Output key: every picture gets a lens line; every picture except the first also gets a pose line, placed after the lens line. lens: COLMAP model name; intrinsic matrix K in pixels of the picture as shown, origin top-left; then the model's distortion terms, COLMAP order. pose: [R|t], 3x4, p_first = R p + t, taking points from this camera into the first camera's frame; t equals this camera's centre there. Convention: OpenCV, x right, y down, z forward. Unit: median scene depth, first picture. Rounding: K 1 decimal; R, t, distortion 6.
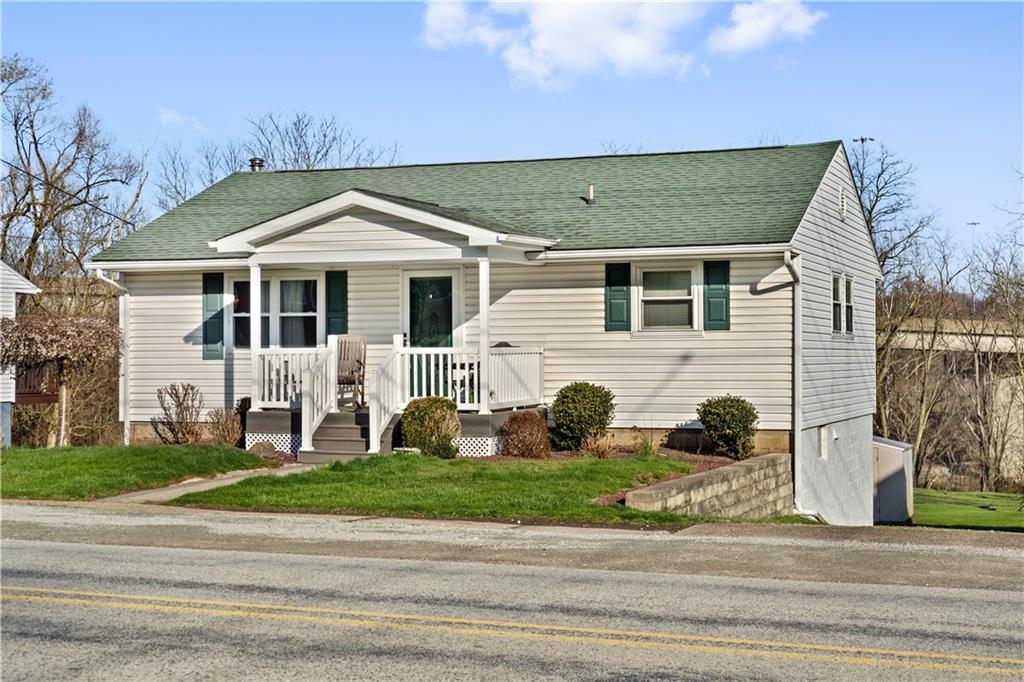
lens RADIAL K [[1571.4, 0, 512.0], [0, 1571.4, 341.0], [0, 0, 1]] dist [0.011682, -0.031913]
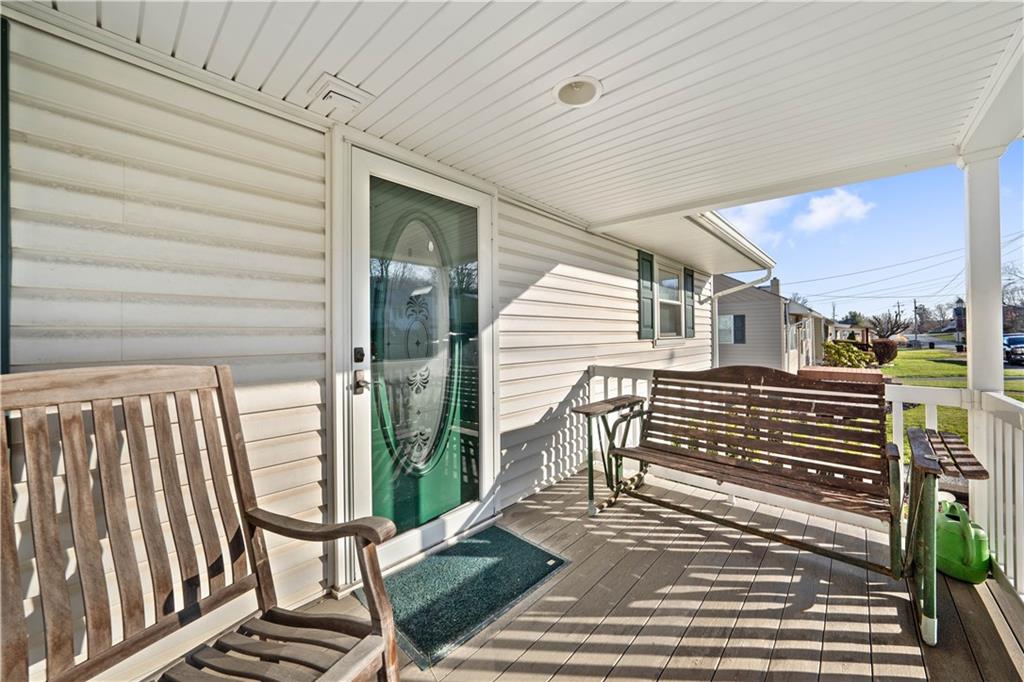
lens RADIAL K [[391.5, 0, 508.3], [0, 391.5, 333.7], [0, 0, 1]] dist [-0.030417, 0.007120]
pose [[0.379863, 0.003291, 0.925037, -0.132914], [-0.006603, 0.999978, -0.000846, -0.008540], [-0.925019, -0.005787, 0.379876, 0.986380]]
